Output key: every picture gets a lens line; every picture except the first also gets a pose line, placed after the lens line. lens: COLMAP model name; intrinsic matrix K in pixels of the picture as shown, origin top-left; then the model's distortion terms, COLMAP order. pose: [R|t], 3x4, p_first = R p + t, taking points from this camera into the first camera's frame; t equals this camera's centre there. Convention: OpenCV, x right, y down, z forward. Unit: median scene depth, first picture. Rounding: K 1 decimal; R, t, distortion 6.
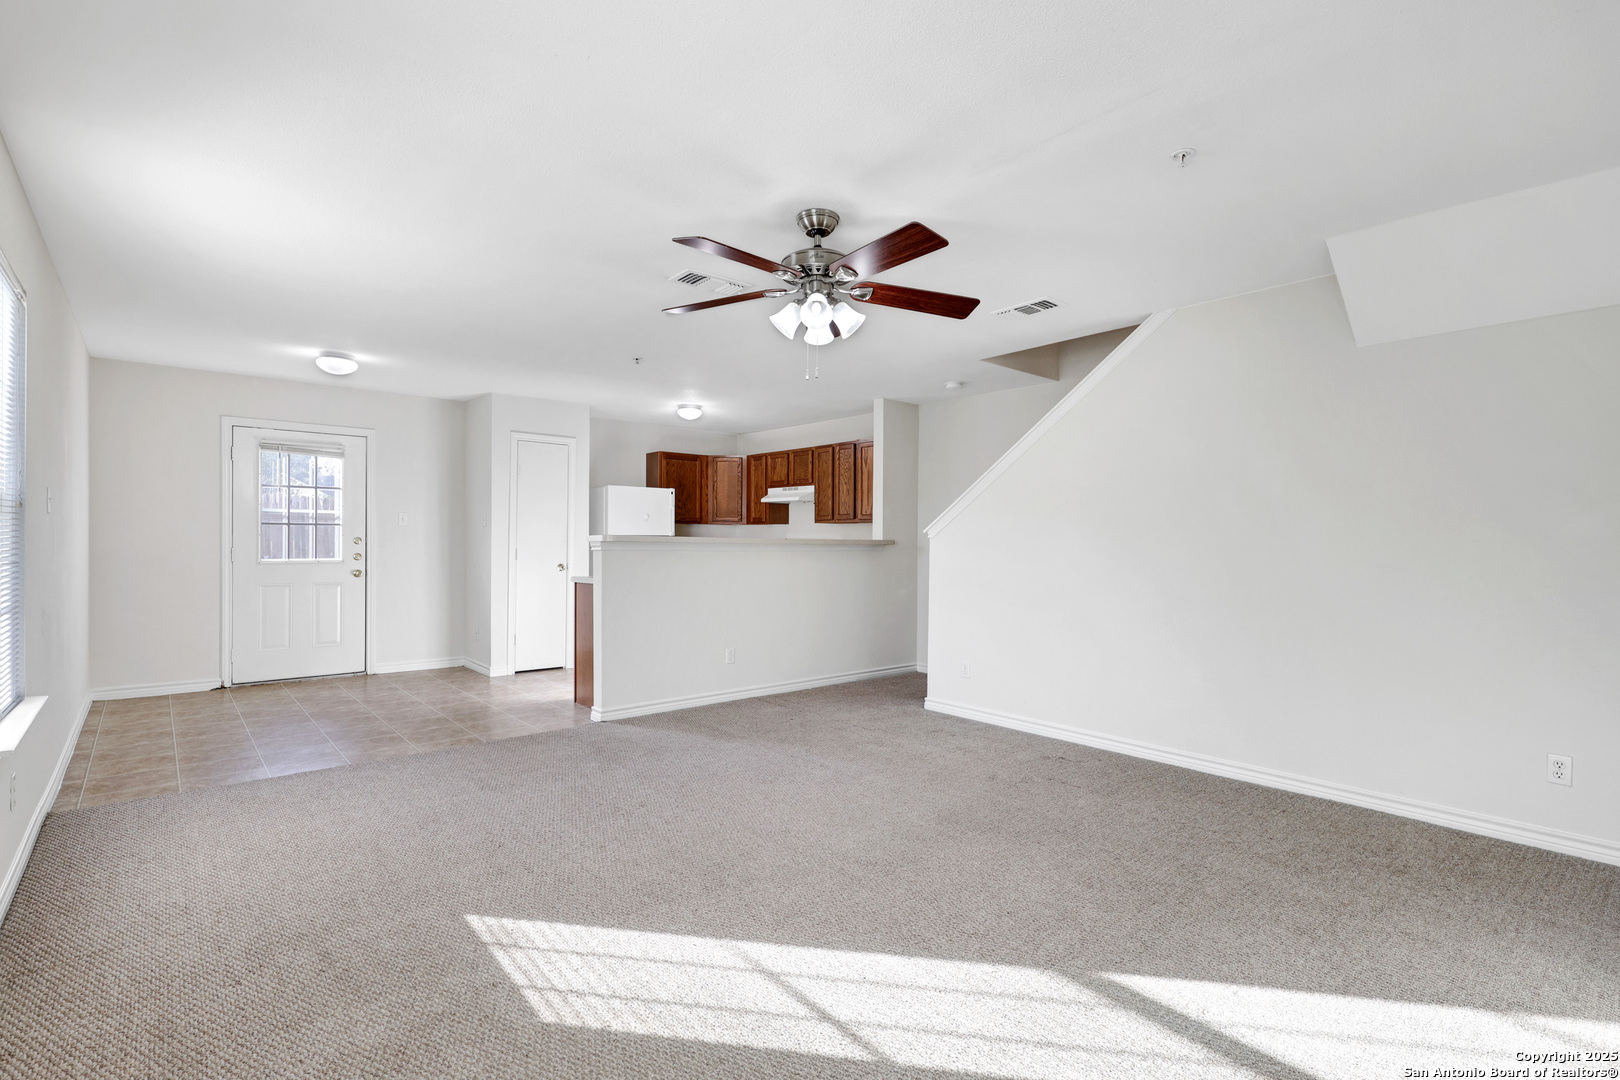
lens RADIAL K [[751.0, 0, 810.4], [0, 751.0, 545.0], [0, 0, 1]] dist [0.002760, 0.000063]
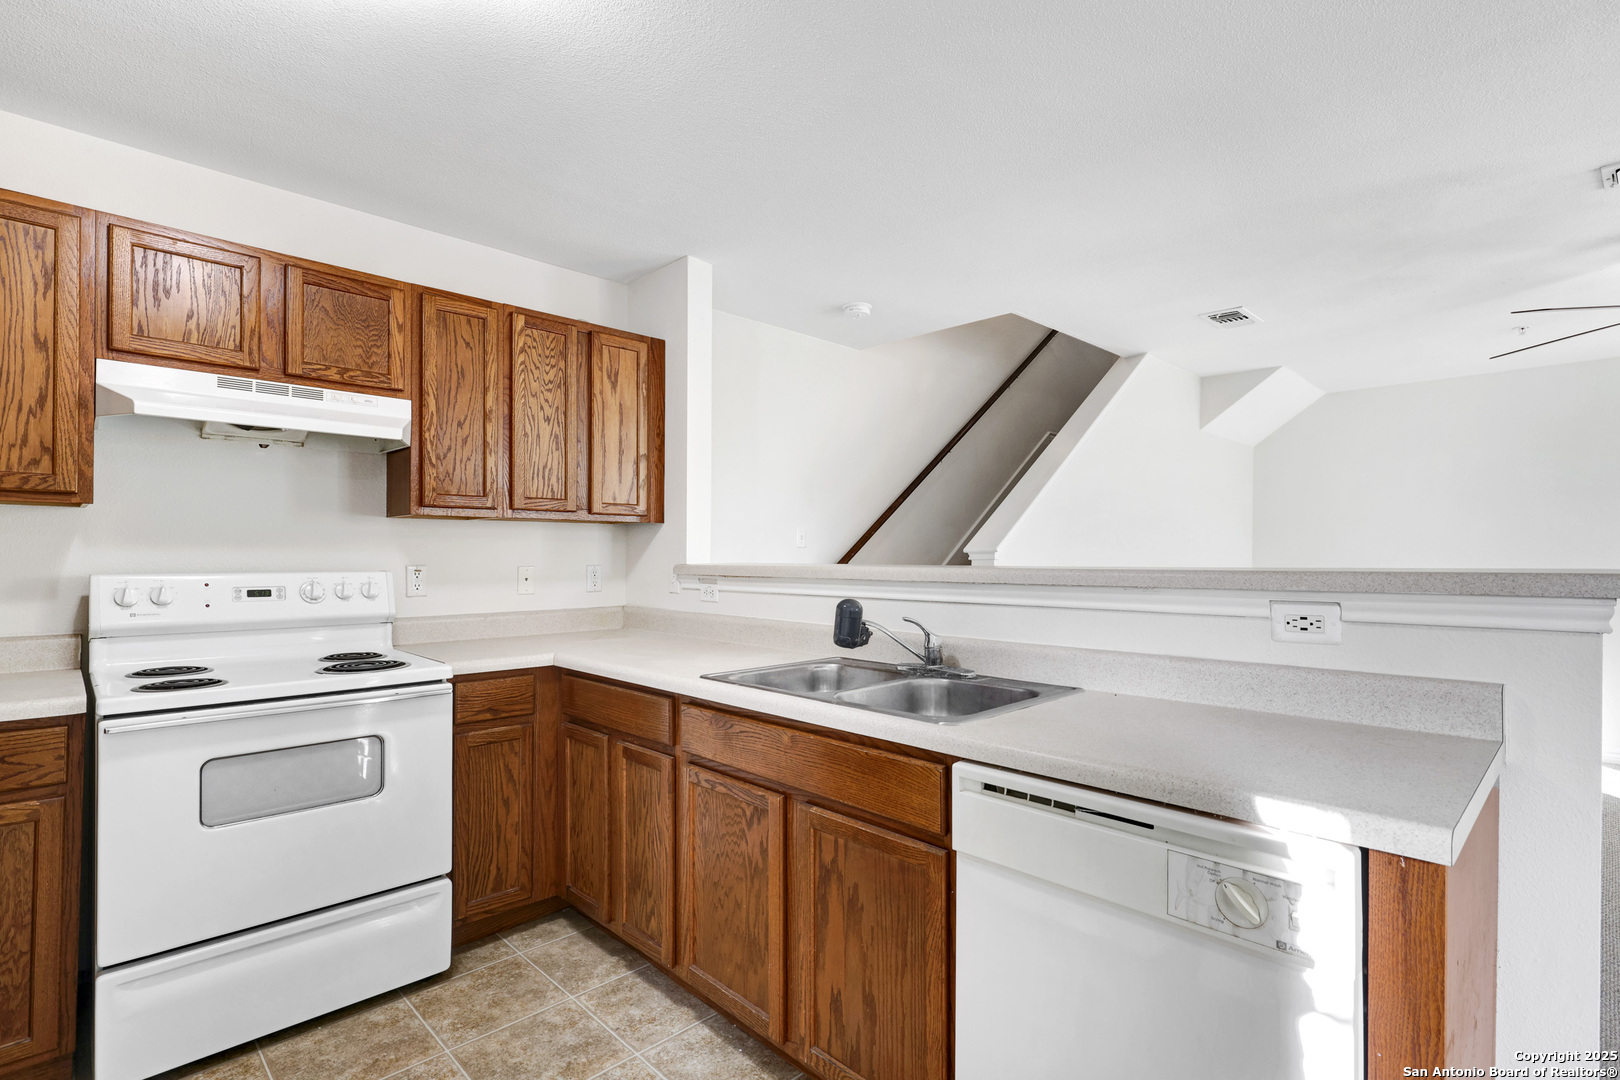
lens RADIAL K [[768.3, 0, 796.0], [0, 768.3, 549.1], [0, 0, 1]] dist [0.003115, -0.000468]
pose [[-0.043402, -0.007751, 0.999028, -0.391992], [-0.002433, 0.999968, 0.007653, -0.019443], [-0.999055, -0.002099, -0.043419, 0.968219]]
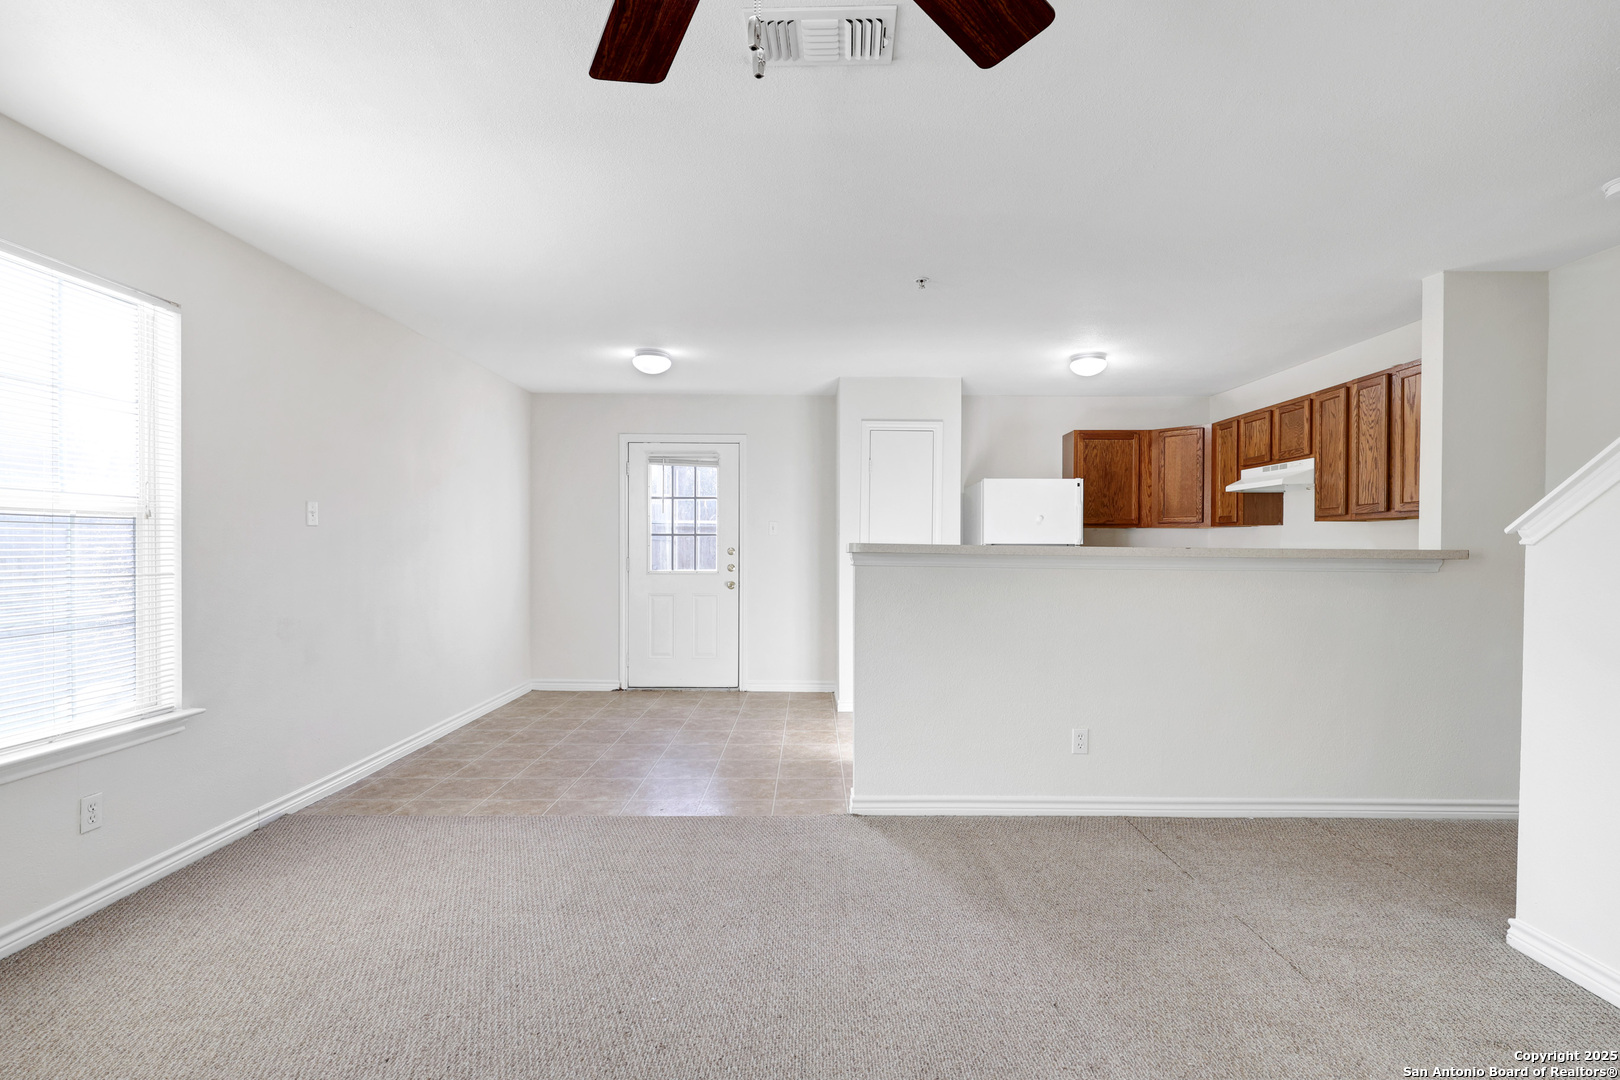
lens RADIAL K [[751.0, 0, 815.4], [0, 751.0, 554.3], [0, 0, 1]] dist [0.002760, 0.000063]
pose [[0.760038, 0.002495, -0.649874, 0.105518], [-0.002962, 0.999996, 0.000376, -0.002702], [0.649872, 0.001639, 0.760042, 0.335577]]
